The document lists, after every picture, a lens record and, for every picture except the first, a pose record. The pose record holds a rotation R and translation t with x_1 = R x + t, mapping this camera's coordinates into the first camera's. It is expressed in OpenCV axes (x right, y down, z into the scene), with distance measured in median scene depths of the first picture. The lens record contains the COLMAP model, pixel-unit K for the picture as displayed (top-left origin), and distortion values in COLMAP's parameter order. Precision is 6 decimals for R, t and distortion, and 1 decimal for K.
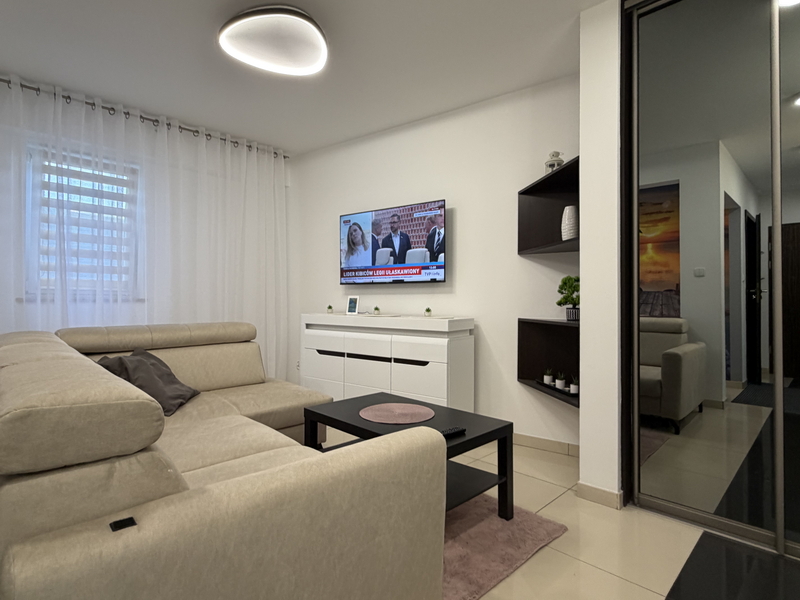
lens RADIAL K [[425.4, 0, 398.6], [0, 425.4, 297.0], [0, 0, 1]] dist [0.000570, -0.000379]
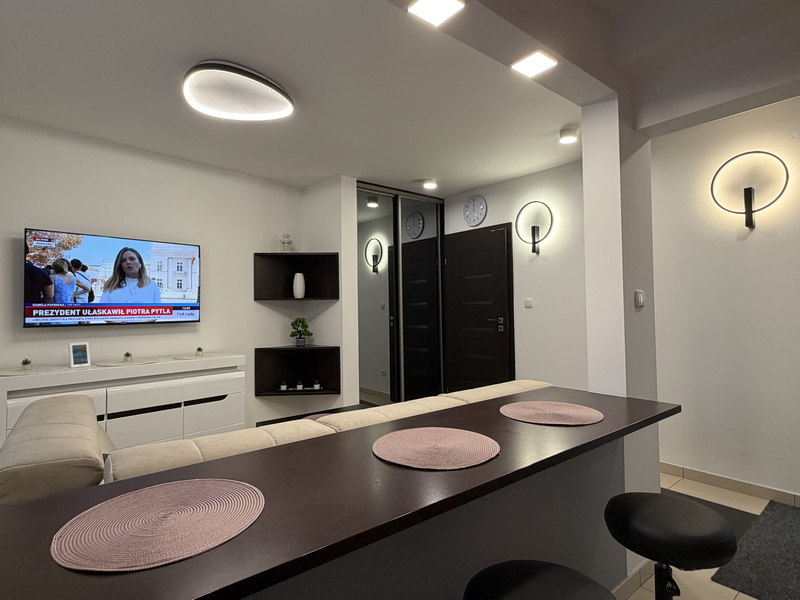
lens RADIAL K [[425.4, 0, 397.6], [0, 425.4, 298.9], [0, 0, 1]] dist [0.000570, -0.000379]
pose [[0.097347, 0.014318, 0.995147, -0.952991], [0.005070, 0.999876, -0.014882, -0.077982], [-0.995238, 0.006494, 0.097263, 0.408937]]
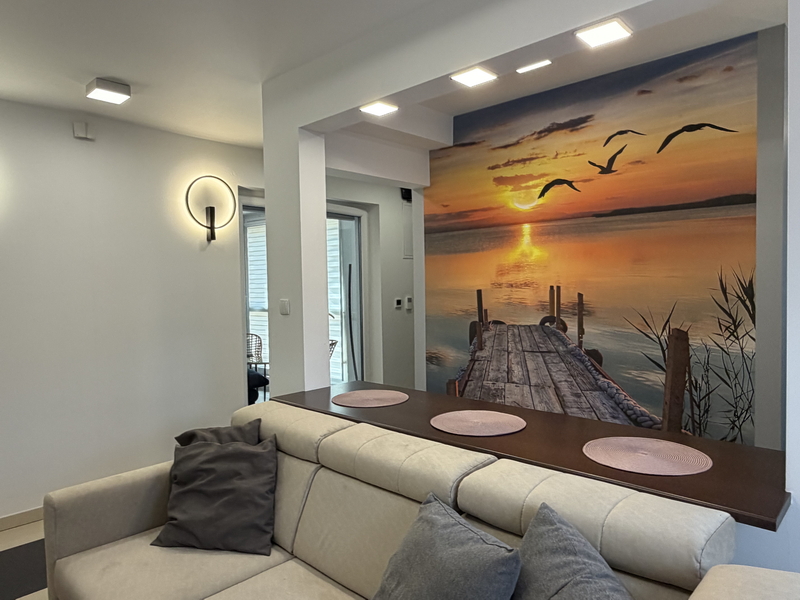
lens RADIAL K [[541.3, 0, 399.3], [0, 541.3, 297.9], [0, 0, 1]] dist [-0.003190, 0.001741]
pose [[-0.998742, 0.018204, -0.046719, -0.403370], [0.017569, 0.999748, 0.013970, -0.108386], [0.046962, 0.013132, -0.998810, 1.079330]]
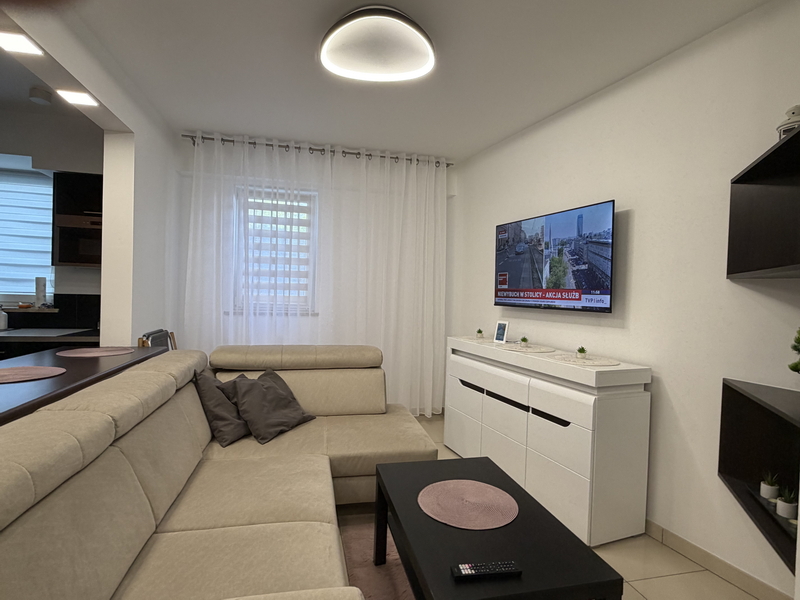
lens RADIAL K [[425.4, 0, 402.4], [0, 425.4, 298.7], [0, 0, 1]] dist [0.000570, -0.000379]
pose [[0.857218, 0.027931, -0.514196, 0.184190], [-0.022517, 0.999606, 0.016760, -0.066111], [0.514462, -0.002789, 0.857509, 0.197458]]
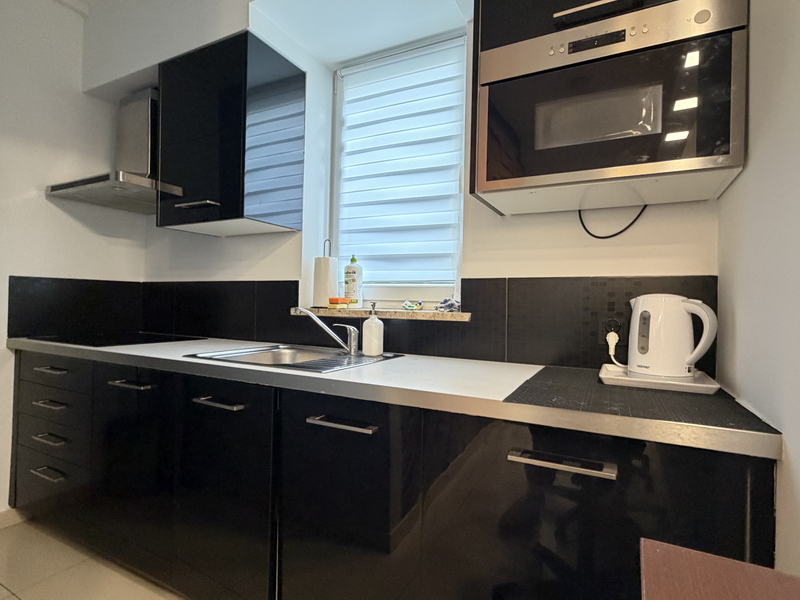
lens RADIAL K [[425.4, 0, 400.8], [0, 425.4, 299.6], [0, 0, 1]] dist [0.000570, -0.000379]
pose [[0.306667, 0.002912, -0.951812, -0.727700], [-0.009186, 0.999958, 0.000100, -0.014658], [0.951772, 0.008713, 0.306681, 0.468014]]
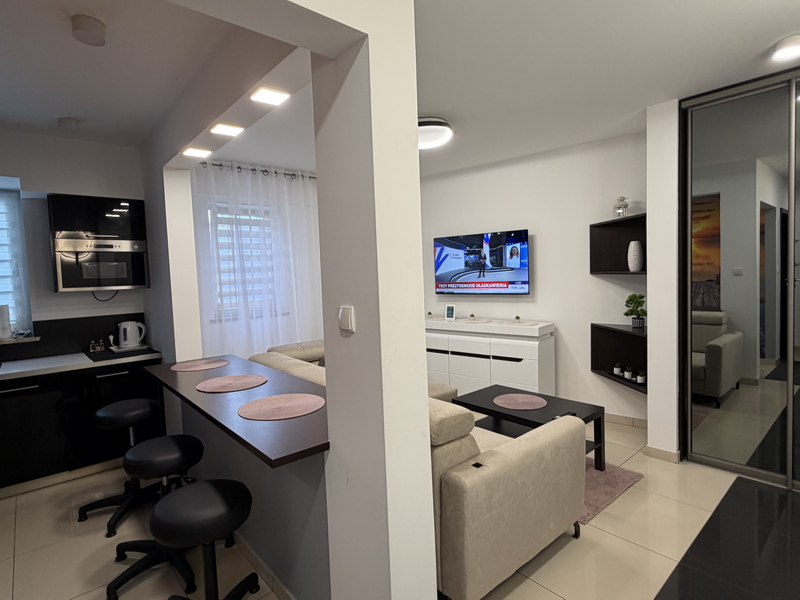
lens RADIAL K [[425.4, 0, 401.5], [0, 425.4, 296.3], [0, 0, 1]] dist [0.000570, -0.000379]
pose [[0.997816, -0.036328, -0.055173, -0.210183], [0.039763, 0.997253, 0.062490, -0.129899], [0.052752, -0.064547, 0.996519, -0.301831]]
